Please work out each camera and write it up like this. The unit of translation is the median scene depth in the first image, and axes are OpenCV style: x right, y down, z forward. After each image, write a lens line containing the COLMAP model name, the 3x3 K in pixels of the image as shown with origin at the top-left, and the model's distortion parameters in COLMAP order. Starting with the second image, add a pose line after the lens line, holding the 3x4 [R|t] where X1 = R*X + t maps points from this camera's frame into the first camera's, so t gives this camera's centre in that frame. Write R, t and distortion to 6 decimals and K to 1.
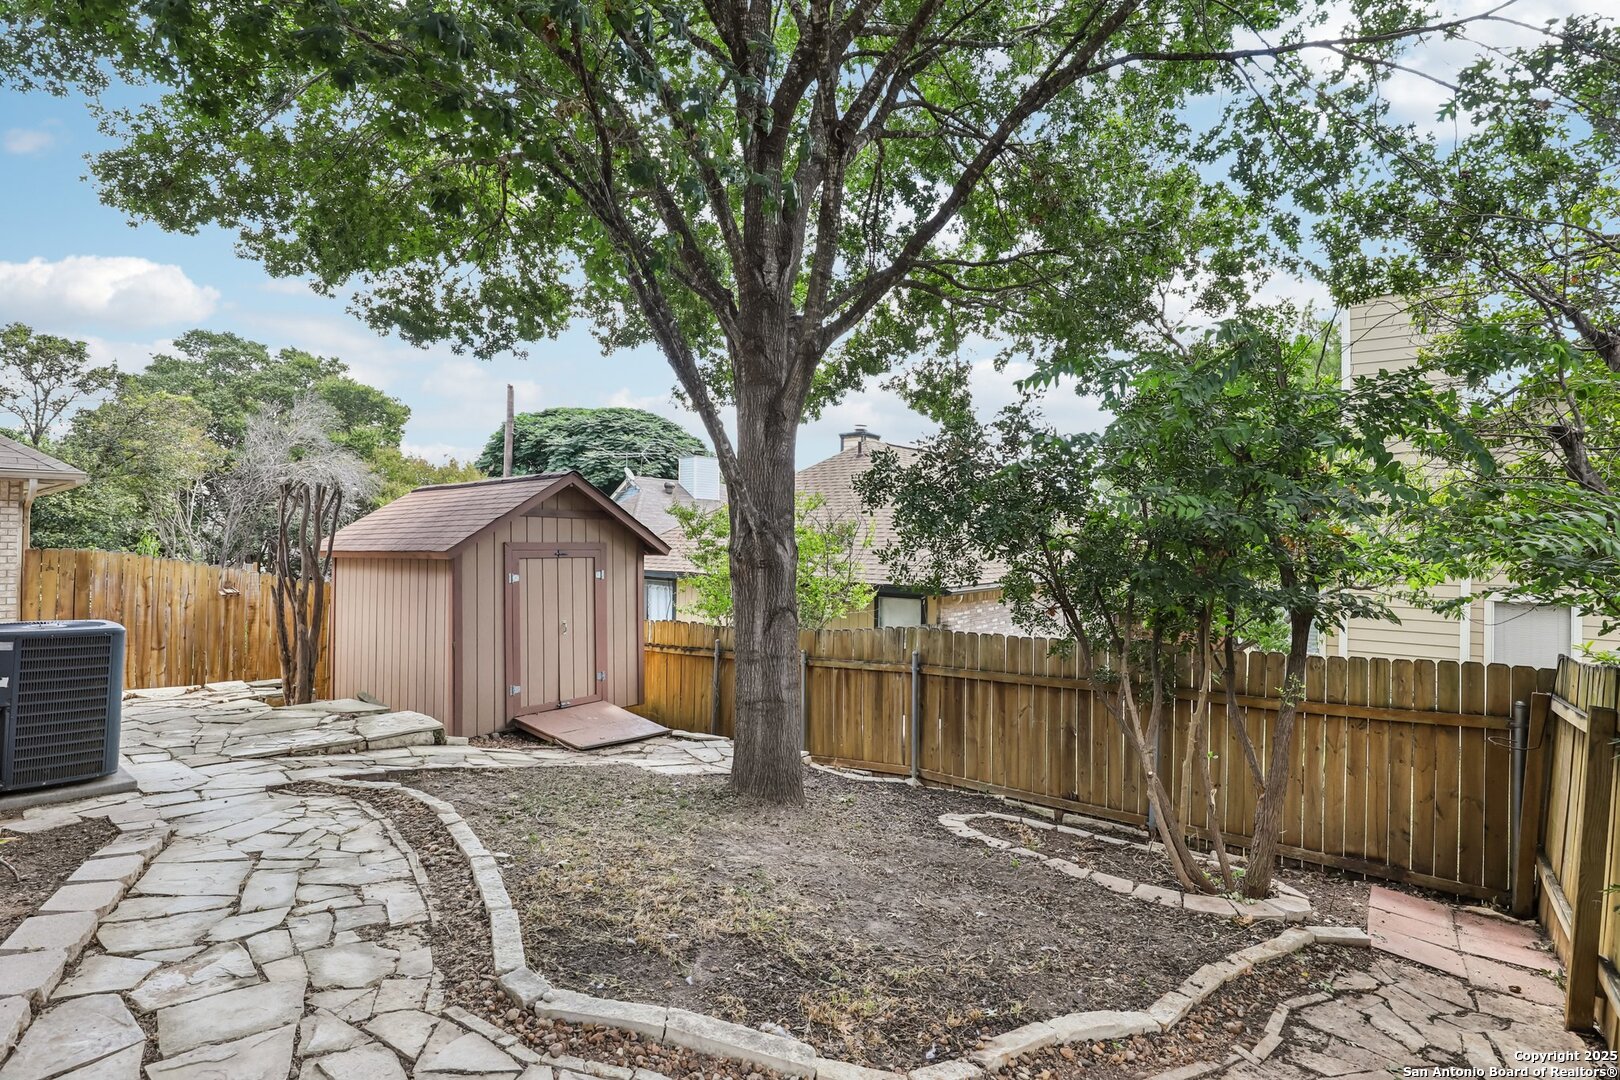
lens RADIAL K [[770.9, 0, 810.0], [0, 770.9, 540.0], [0, 0, 1]] dist [-0.025188, -0.000283]
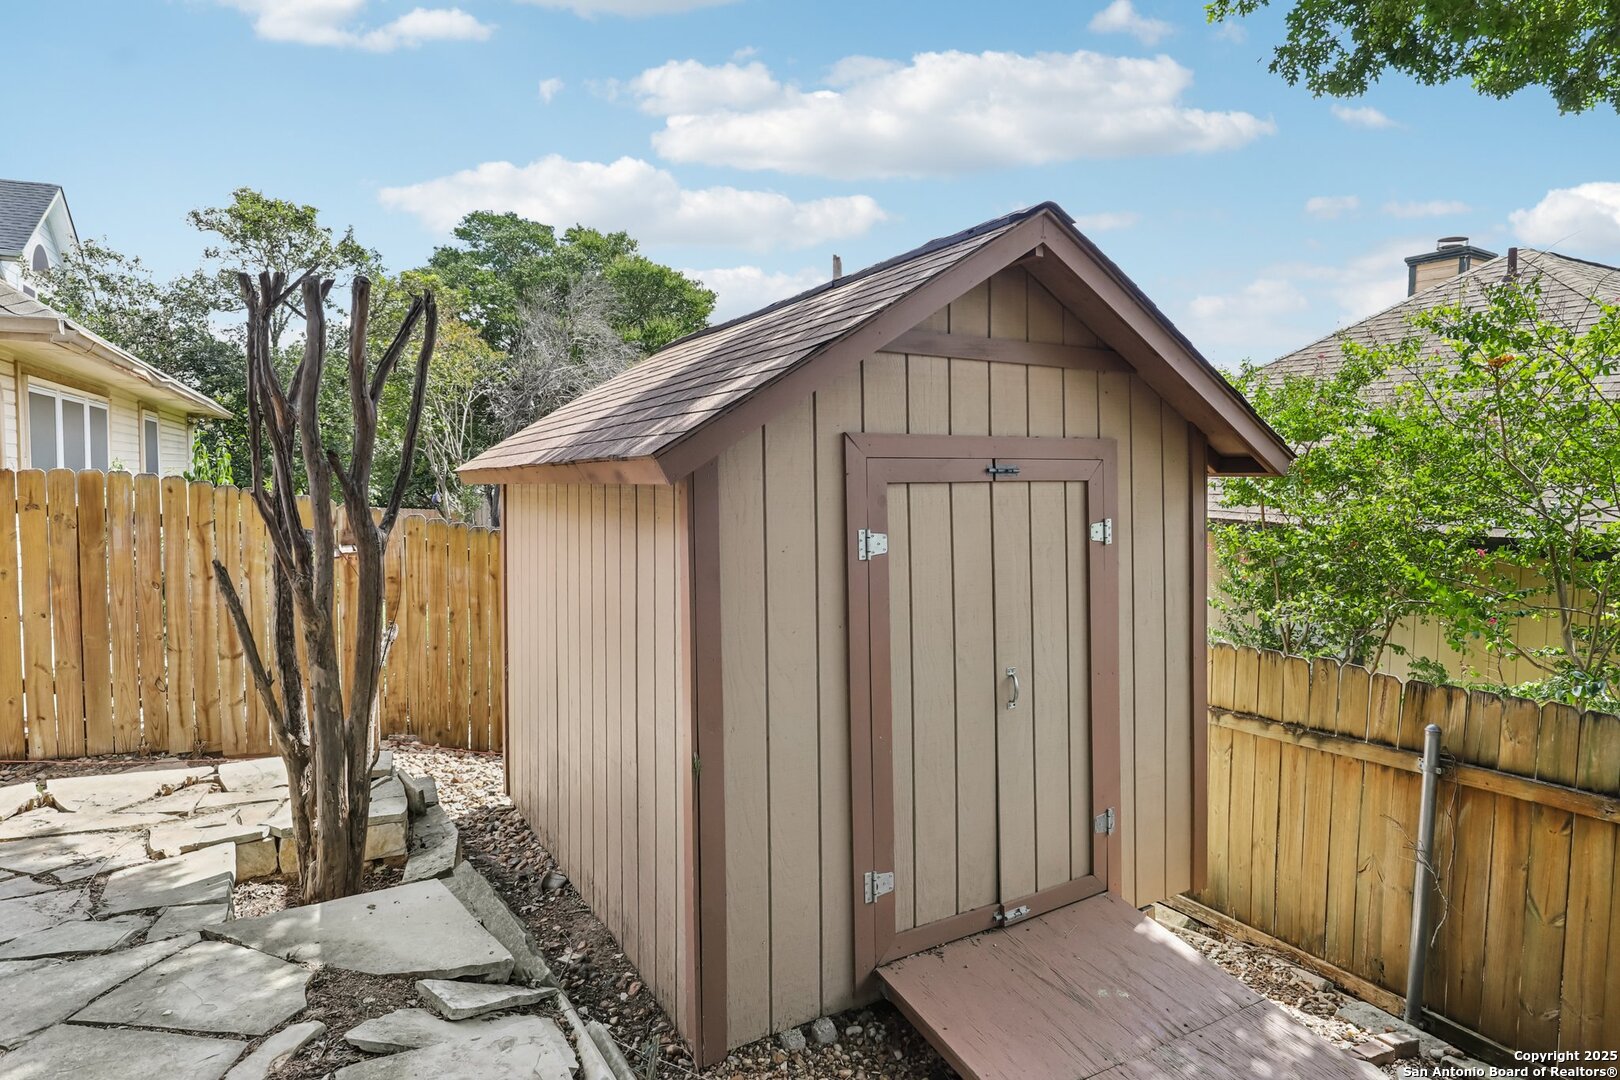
lens RADIAL K [[806.3, 0, 810.0], [0, 806.3, 540.0], [0, 0, 1]] dist [-0.000002, 0.000658]
pose [[0.920272, 0.022818, -0.390613, -0.239626], [0.010540, 0.996490, 0.083043, 0.016705], [0.391137, -0.080539, 0.916802, 0.585494]]
